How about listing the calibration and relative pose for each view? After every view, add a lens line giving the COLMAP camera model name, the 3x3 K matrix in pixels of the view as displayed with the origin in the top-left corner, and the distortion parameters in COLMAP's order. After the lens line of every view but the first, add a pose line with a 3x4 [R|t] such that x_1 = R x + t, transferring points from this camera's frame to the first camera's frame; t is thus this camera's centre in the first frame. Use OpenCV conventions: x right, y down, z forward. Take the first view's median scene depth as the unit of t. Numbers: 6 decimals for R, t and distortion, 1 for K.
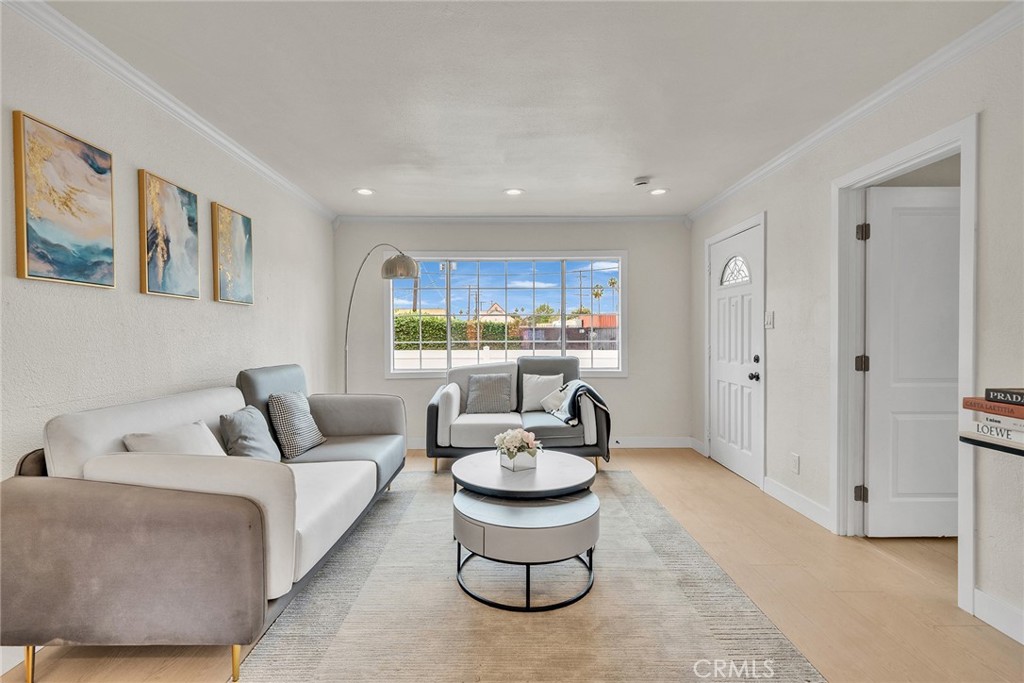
lens RADIAL K [[477.6, 0, 505.7], [0, 477.6, 332.2], [0, 0, 1]] dist [0.003377, -0.003057]
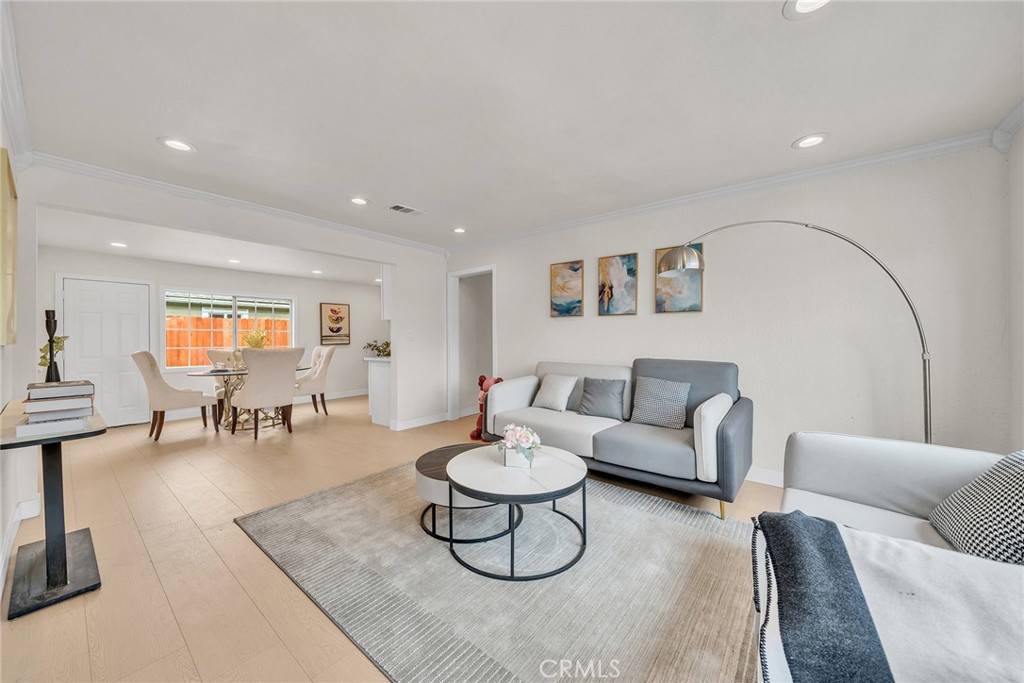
lens RADIAL K [[367.1, 0, 498.3], [0, 367.1, 332.2], [0, 0, 1]] dist [-0.004339, -0.000072]
pose [[-0.644628, -0.002511, -0.764493, 0.644666], [0.010034, 0.999881, -0.011745, 0.004225], [0.764431, -0.015242, -0.644526, 1.406949]]
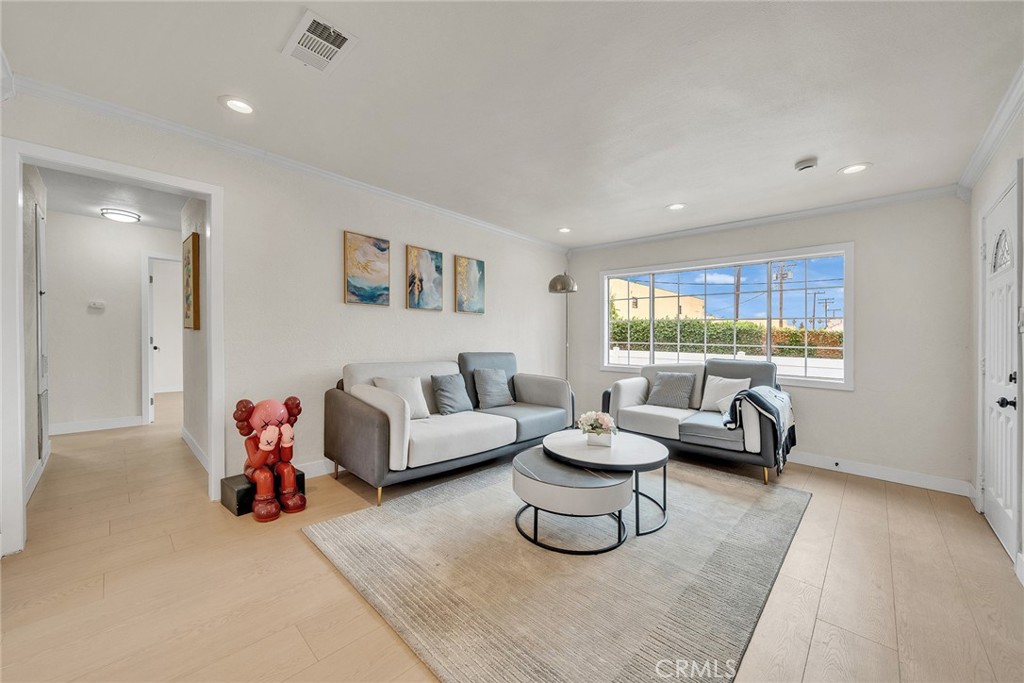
lens RADIAL K [[383.8, 0, 506.1], [0, 383.8, 337.0], [0, 0, 1]] dist [0.001859, -0.000604]
pose [[0.716846, 0.018669, -0.696981, 0.506701], [-0.020518, 0.999773, 0.005676, 0.012850], [0.696929, 0.010232, 0.717067, 0.137062]]
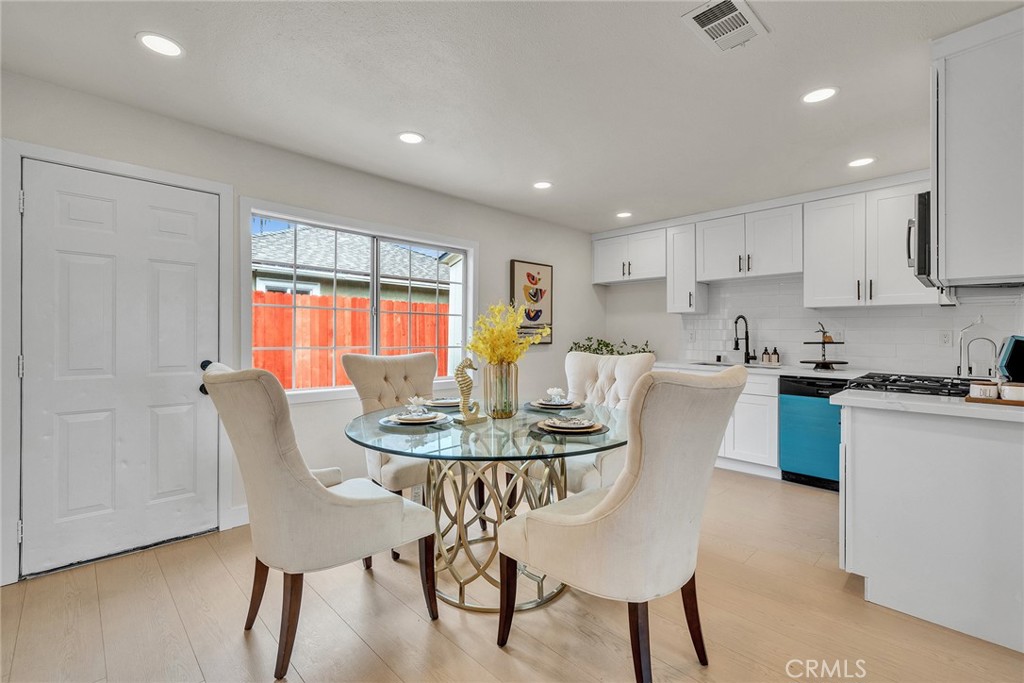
lens RADIAL K [[450.5, 0, 508.0], [0, 450.5, 339.7], [0, 0, 1]] dist [0.003340, -0.000014]
pose [[-0.724849, 0.008315, -0.688858, 0.567470], [-0.010330, 0.999684, 0.022936, -0.002379], [0.688830, 0.023741, -0.724534, -0.159977]]
